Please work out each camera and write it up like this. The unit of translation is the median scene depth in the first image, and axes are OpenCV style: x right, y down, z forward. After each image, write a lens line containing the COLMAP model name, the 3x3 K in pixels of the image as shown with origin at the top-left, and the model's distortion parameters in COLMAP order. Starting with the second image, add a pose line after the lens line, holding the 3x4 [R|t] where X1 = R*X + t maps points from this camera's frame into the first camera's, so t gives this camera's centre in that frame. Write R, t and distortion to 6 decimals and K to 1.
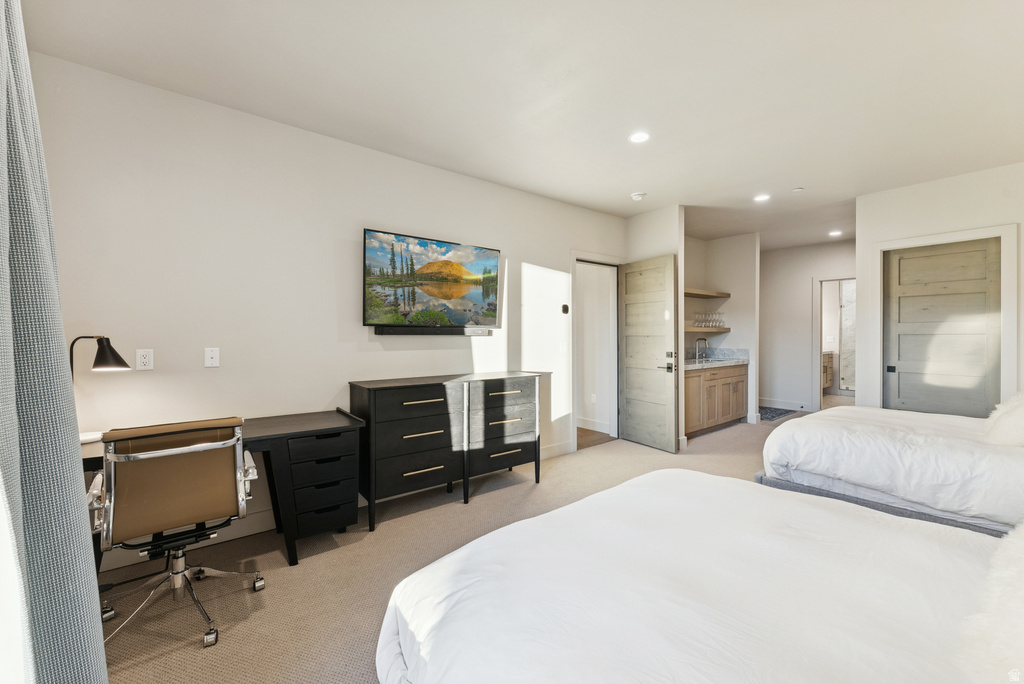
lens RADIAL K [[414.8, 0, 520.2], [0, 414.8, 336.3], [0, 0, 1]] dist [-0.001762, 0.000086]
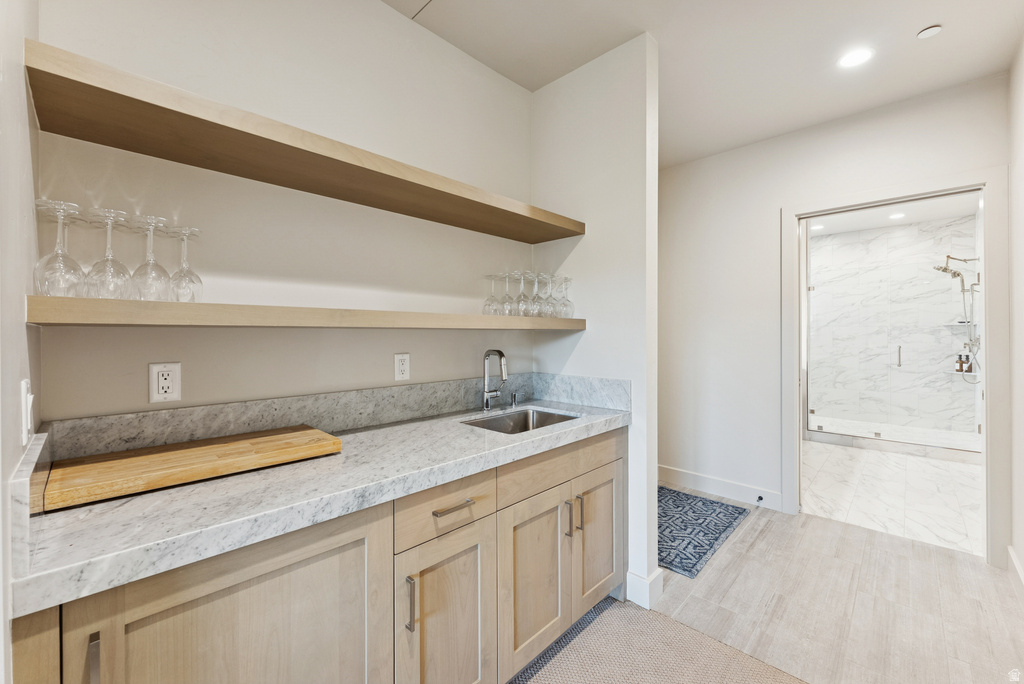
lens RADIAL K [[414.8, 0, 520.2], [0, 414.8, 336.3], [0, 0, 1]] dist [-0.001762, 0.000086]
pose [[0.991437, -0.001868, 0.130574, 0.399722], [0.002222, 0.999994, -0.002565, -0.004459], [-0.130569, 0.002833, 0.991435, 0.645795]]
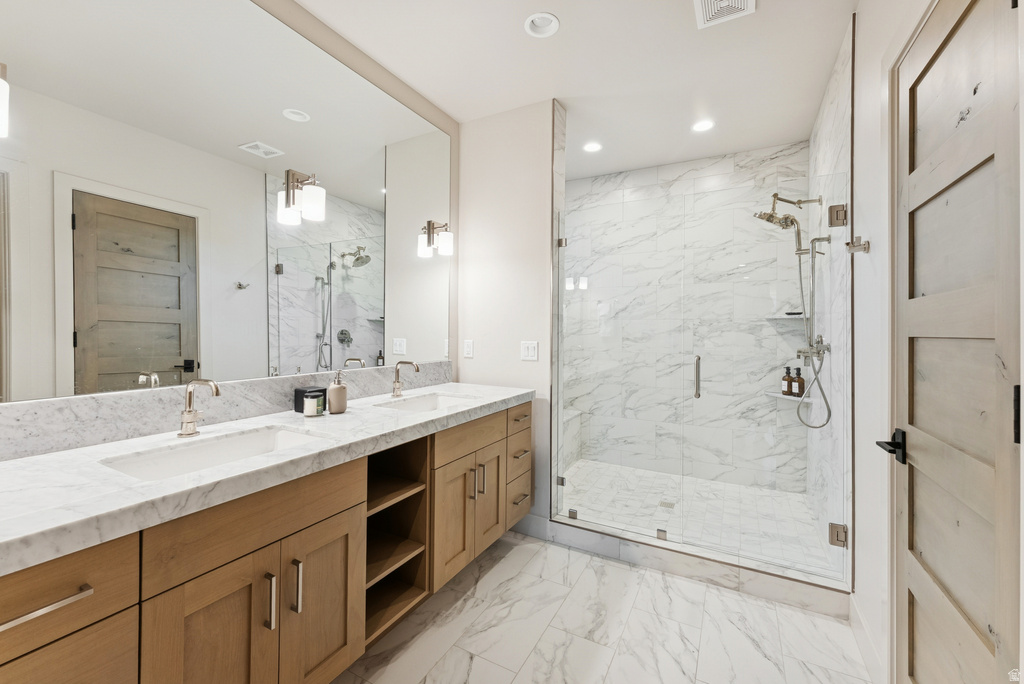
lens RADIAL K [[414.8, 0, 520.2], [0, 414.8, 336.3], [0, 0, 1]] dist [-0.001762, 0.000086]
pose [[0.918273, -0.005340, 0.395912, 0.867405], [0.001614, 0.999951, 0.009743, -0.009923], [-0.395945, -0.008308, 0.918237, 1.007605]]
